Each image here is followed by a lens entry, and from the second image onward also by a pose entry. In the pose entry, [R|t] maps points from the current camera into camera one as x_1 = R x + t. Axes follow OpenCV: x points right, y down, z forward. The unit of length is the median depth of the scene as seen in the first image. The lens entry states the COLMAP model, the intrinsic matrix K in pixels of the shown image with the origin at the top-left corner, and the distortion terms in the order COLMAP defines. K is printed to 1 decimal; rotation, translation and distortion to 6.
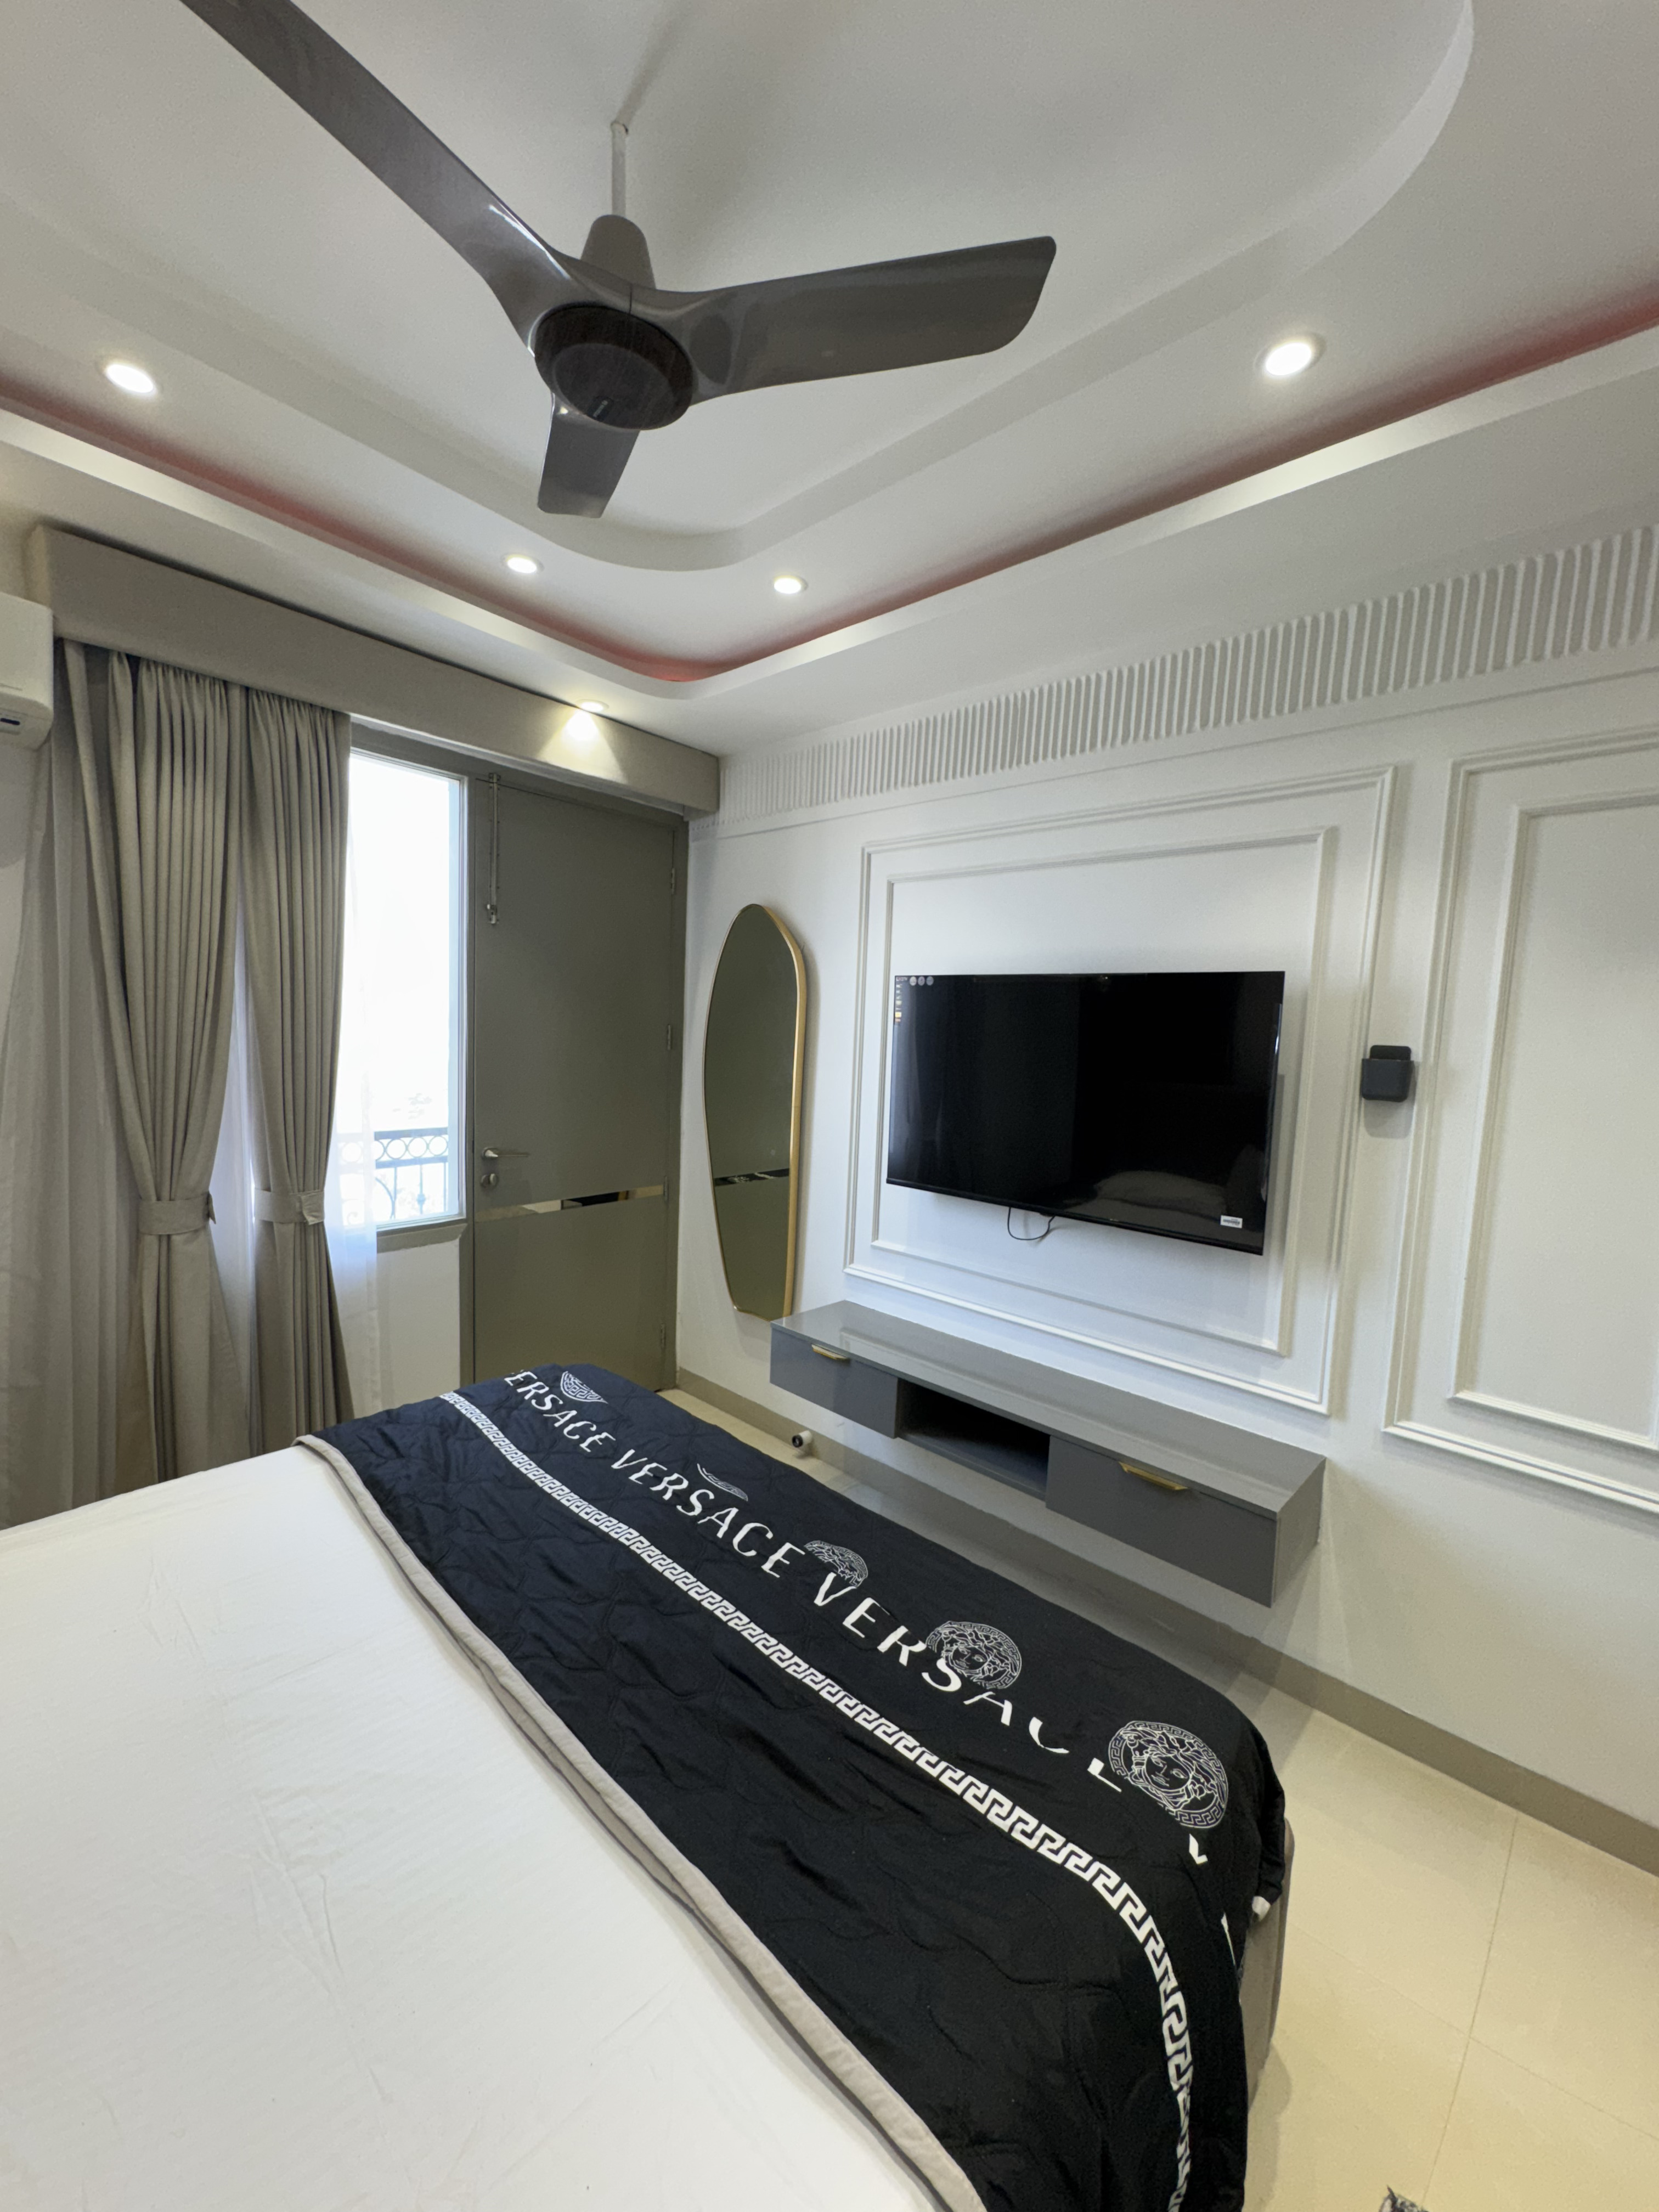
lens RADIAL K [[879.4, 0, 825.7], [0, 879.4, 1103.3], [0, 0, 1]] dist [-0.002910, 0.000508]
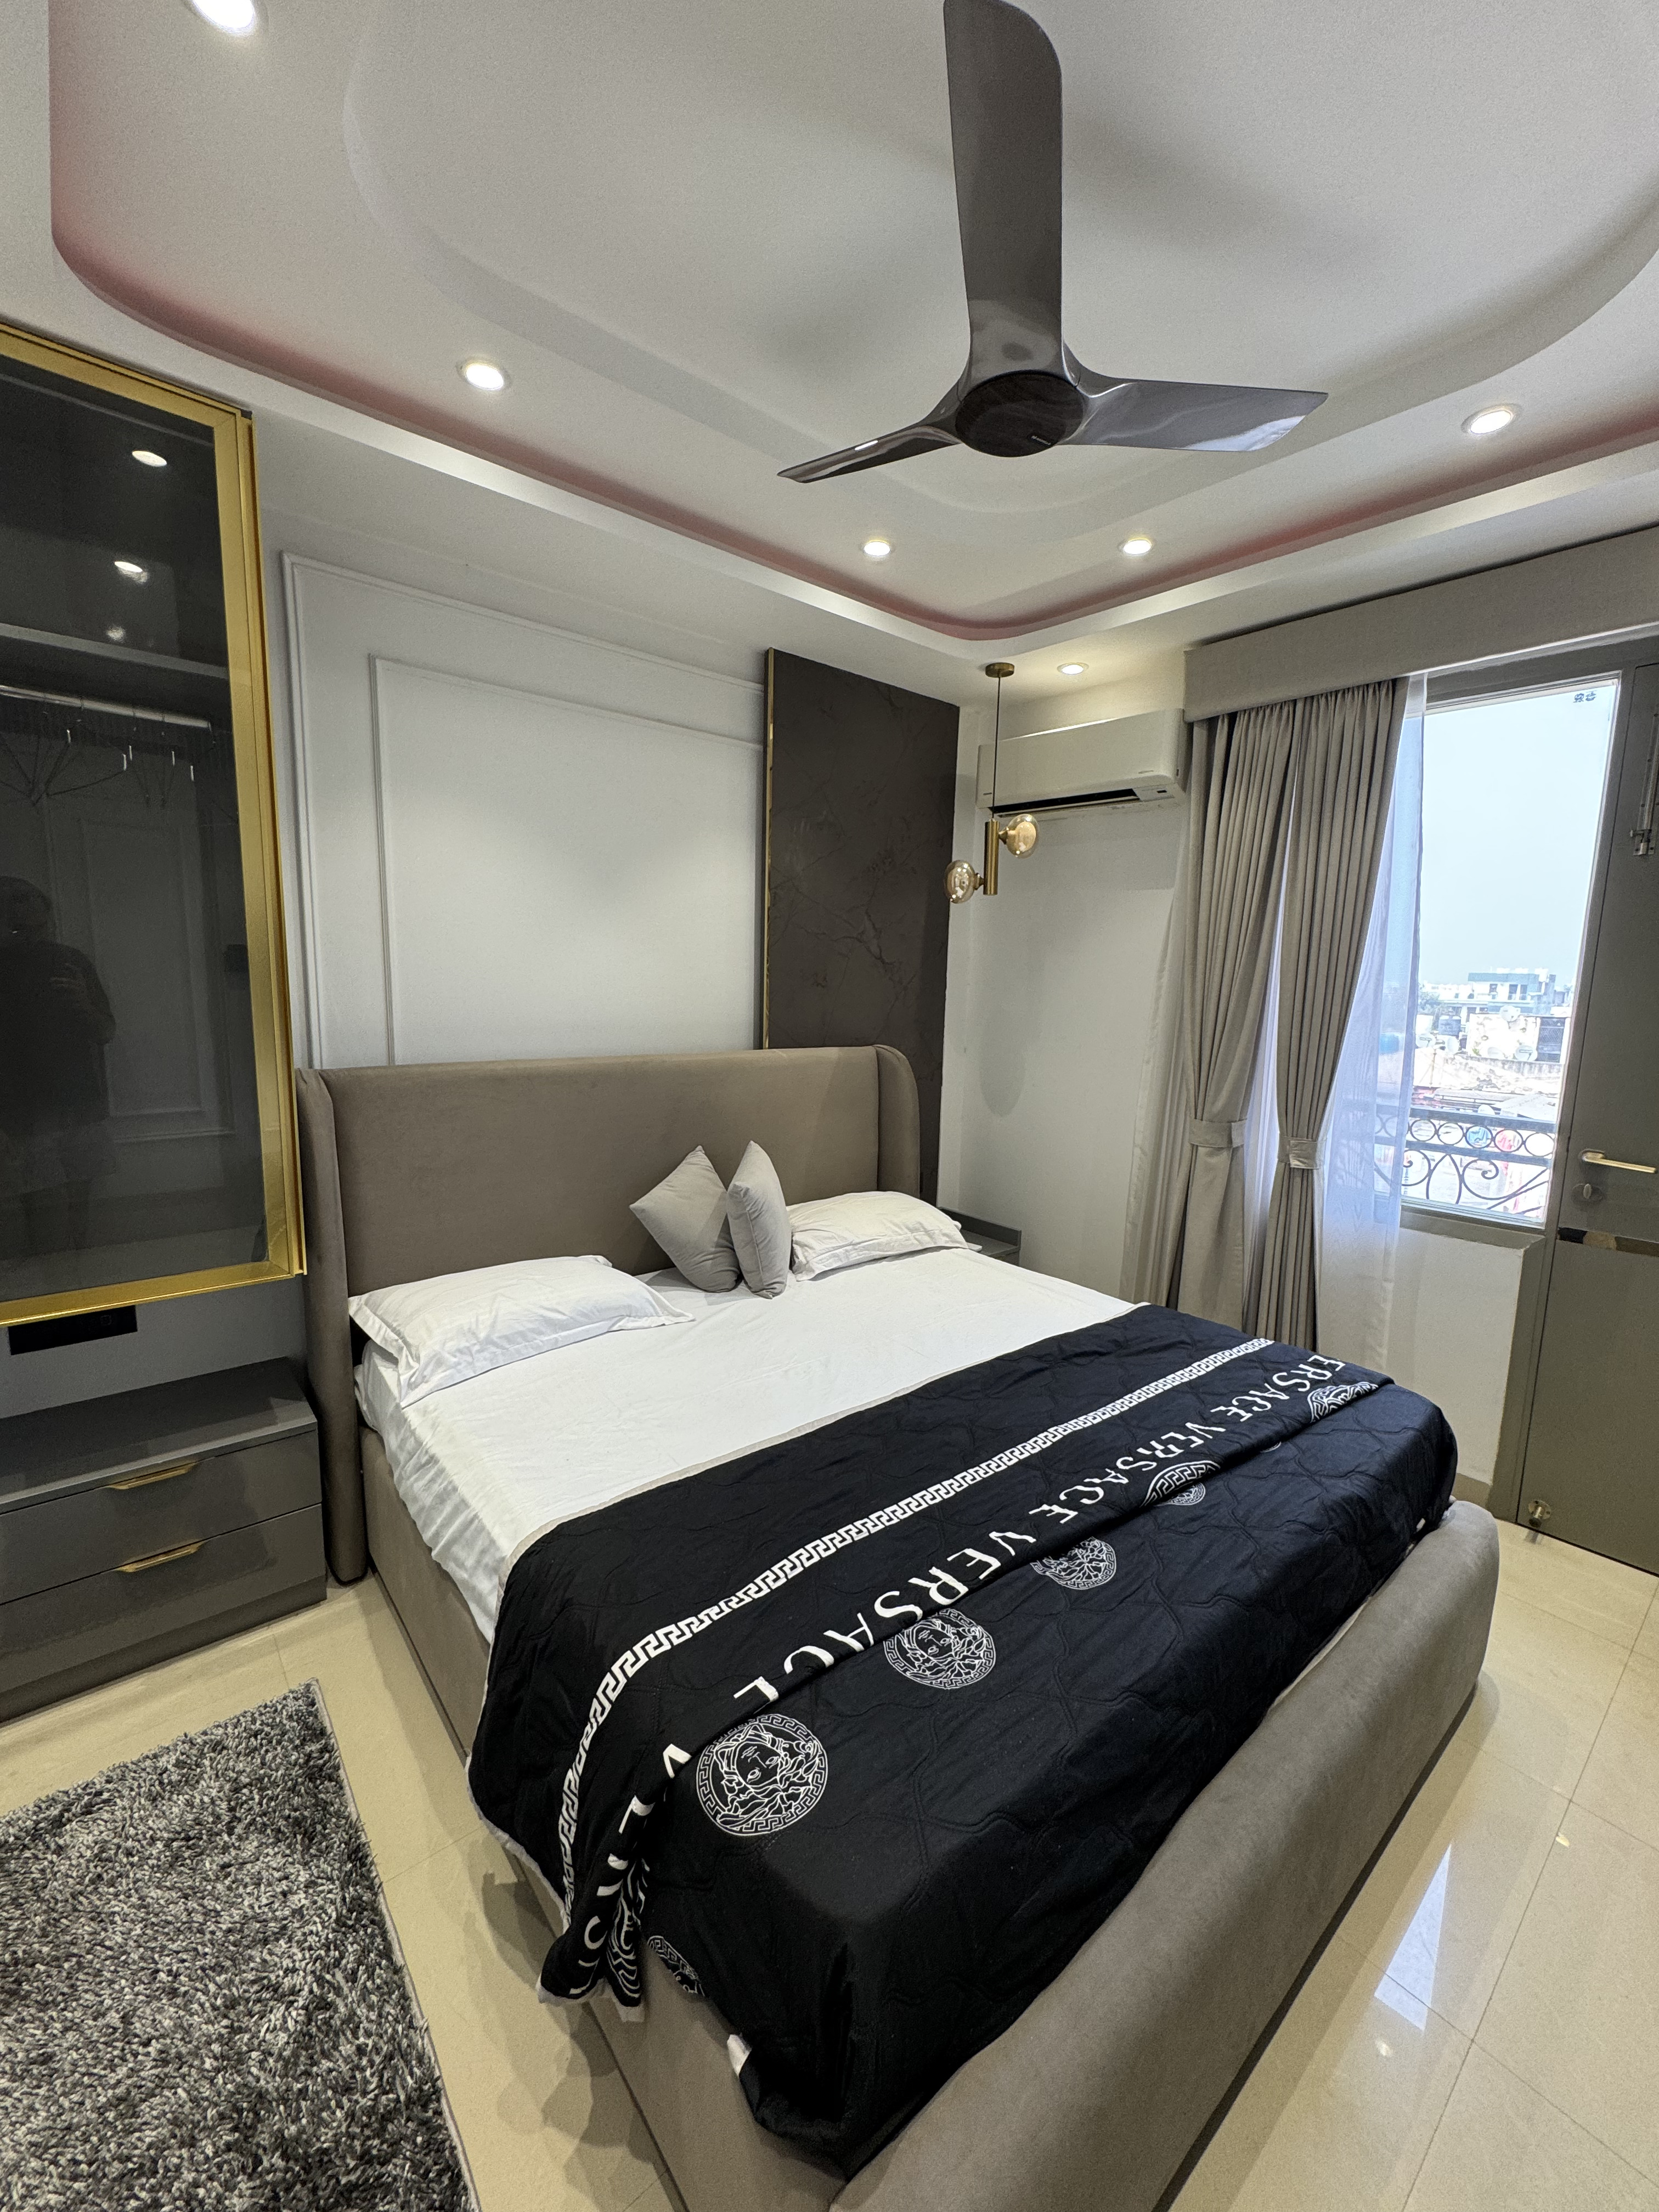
lens RADIAL K [[879.4, 0, 832.1], [0, 879.4, 1107.2], [0, 0, 1]] dist [-0.002910, 0.000508]
pose [[-0.123830, 0.104535, -0.986782, 0.655888], [-0.114423, 0.986298, 0.118843, -0.003737], [0.985684, 0.127627, -0.110172, 0.600978]]
